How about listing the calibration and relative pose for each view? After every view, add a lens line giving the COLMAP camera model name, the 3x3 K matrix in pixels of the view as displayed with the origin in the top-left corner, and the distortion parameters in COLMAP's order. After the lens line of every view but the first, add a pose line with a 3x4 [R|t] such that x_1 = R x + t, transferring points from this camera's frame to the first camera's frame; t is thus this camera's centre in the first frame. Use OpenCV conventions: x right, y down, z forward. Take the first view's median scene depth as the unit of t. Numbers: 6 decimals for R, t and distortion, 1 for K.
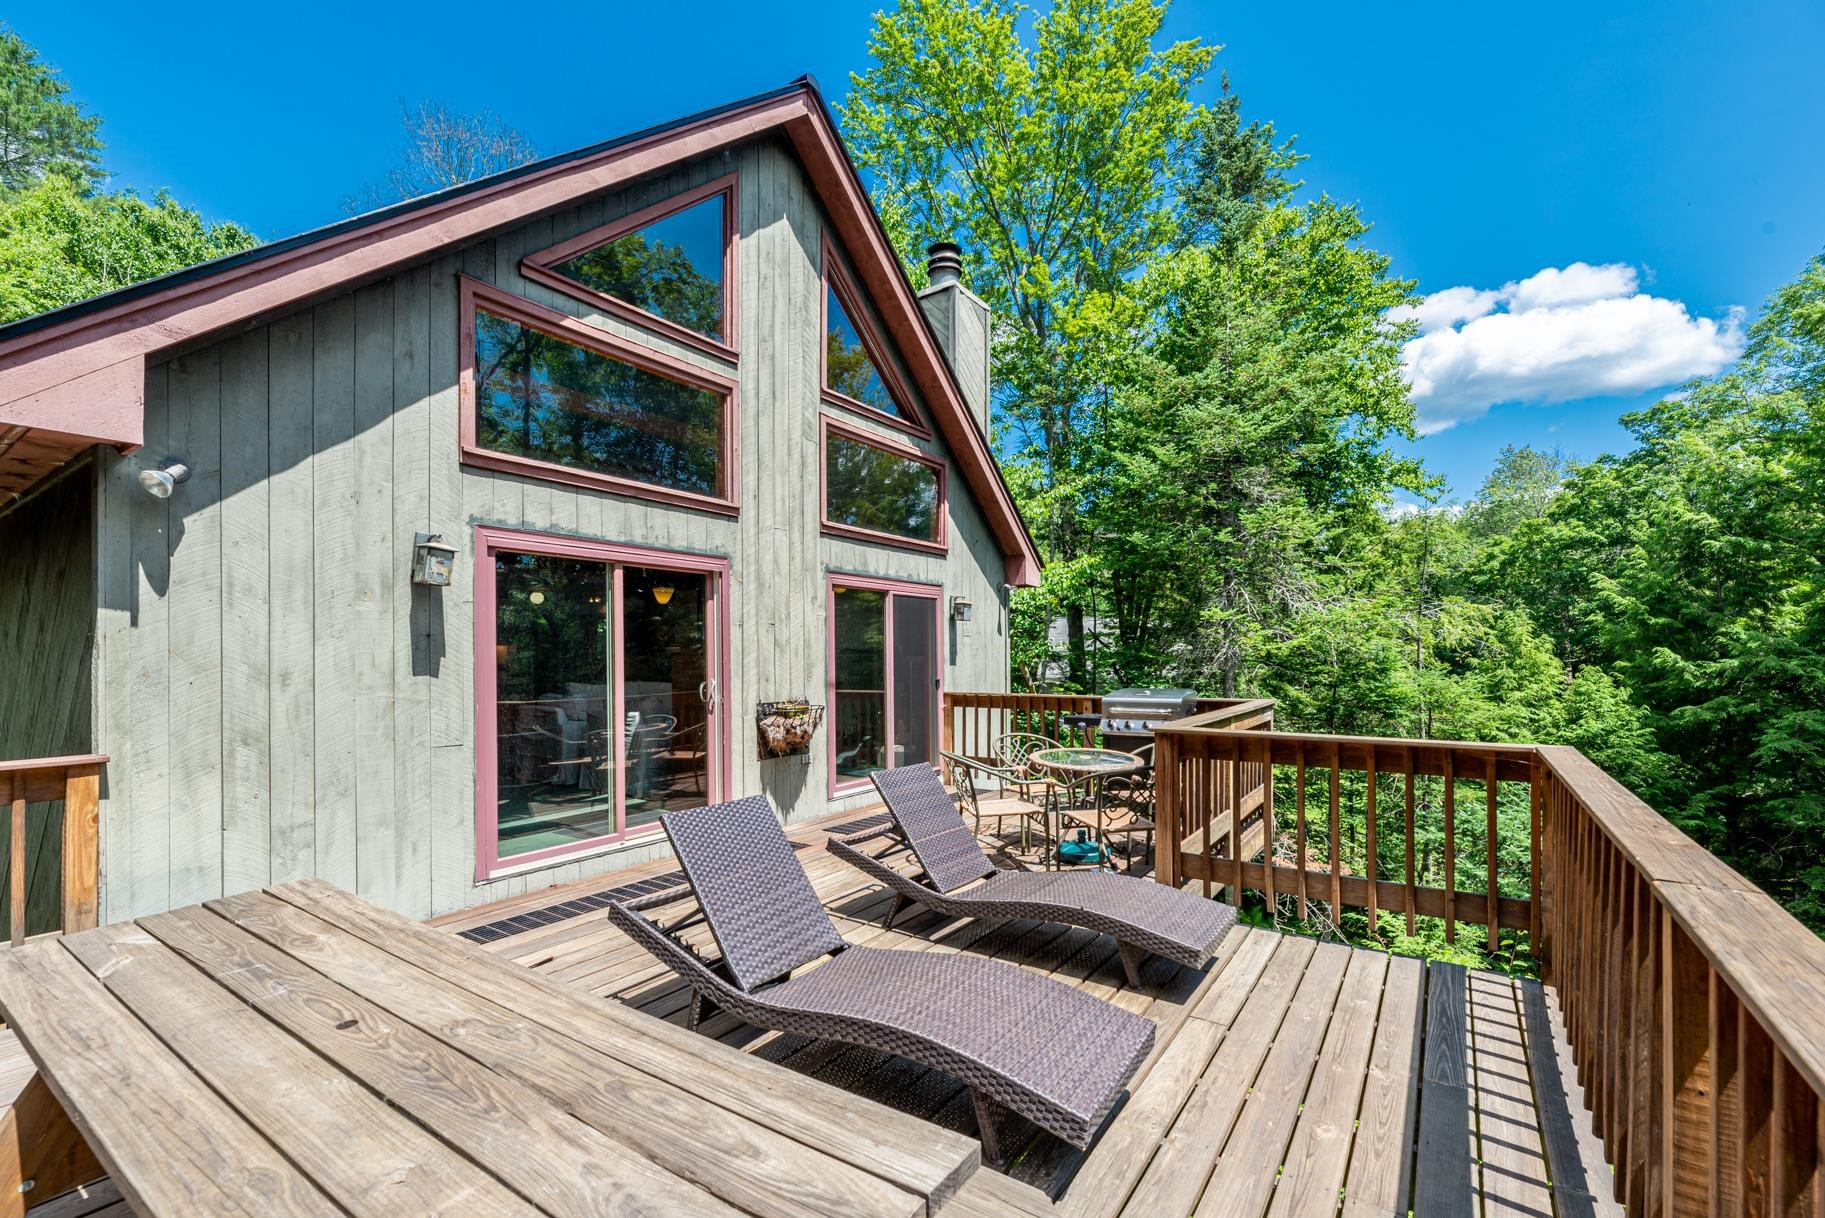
lens RADIAL K [[767.6, 0, 911.0], [0, 767.6, 668.4], [0, 0, 1]] dist [-0.001009, -0.000012]
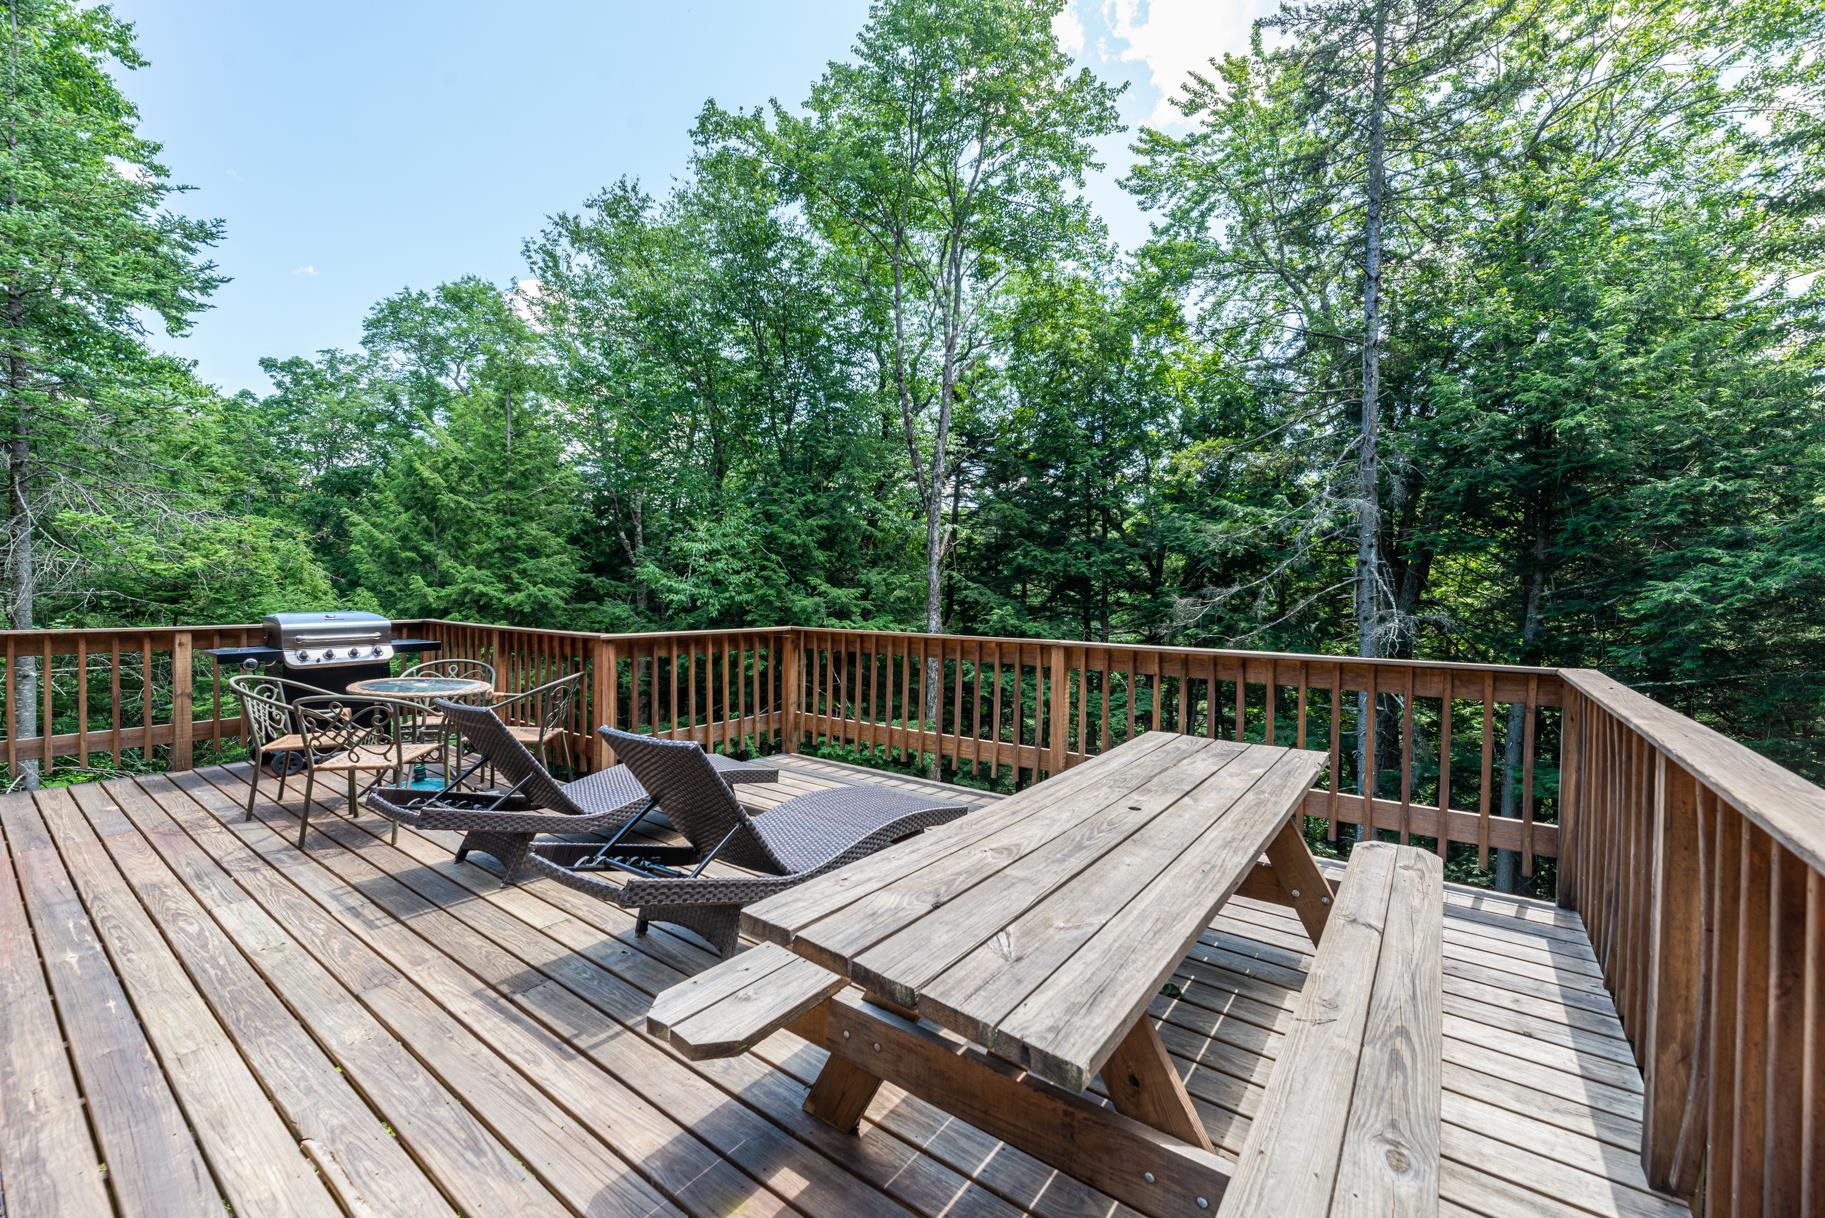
lens RADIAL K [[746.1, 0, 916.7], [0, 746.1, 612.3], [0, 0, 1]] dist [0.000088, 0.000137]
pose [[0.027751, -0.020397, 0.999407, -1.228987], [-0.000847, 0.999791, 0.020428, 0.030804], [-0.999615, -0.001413, 0.027727, 0.778074]]
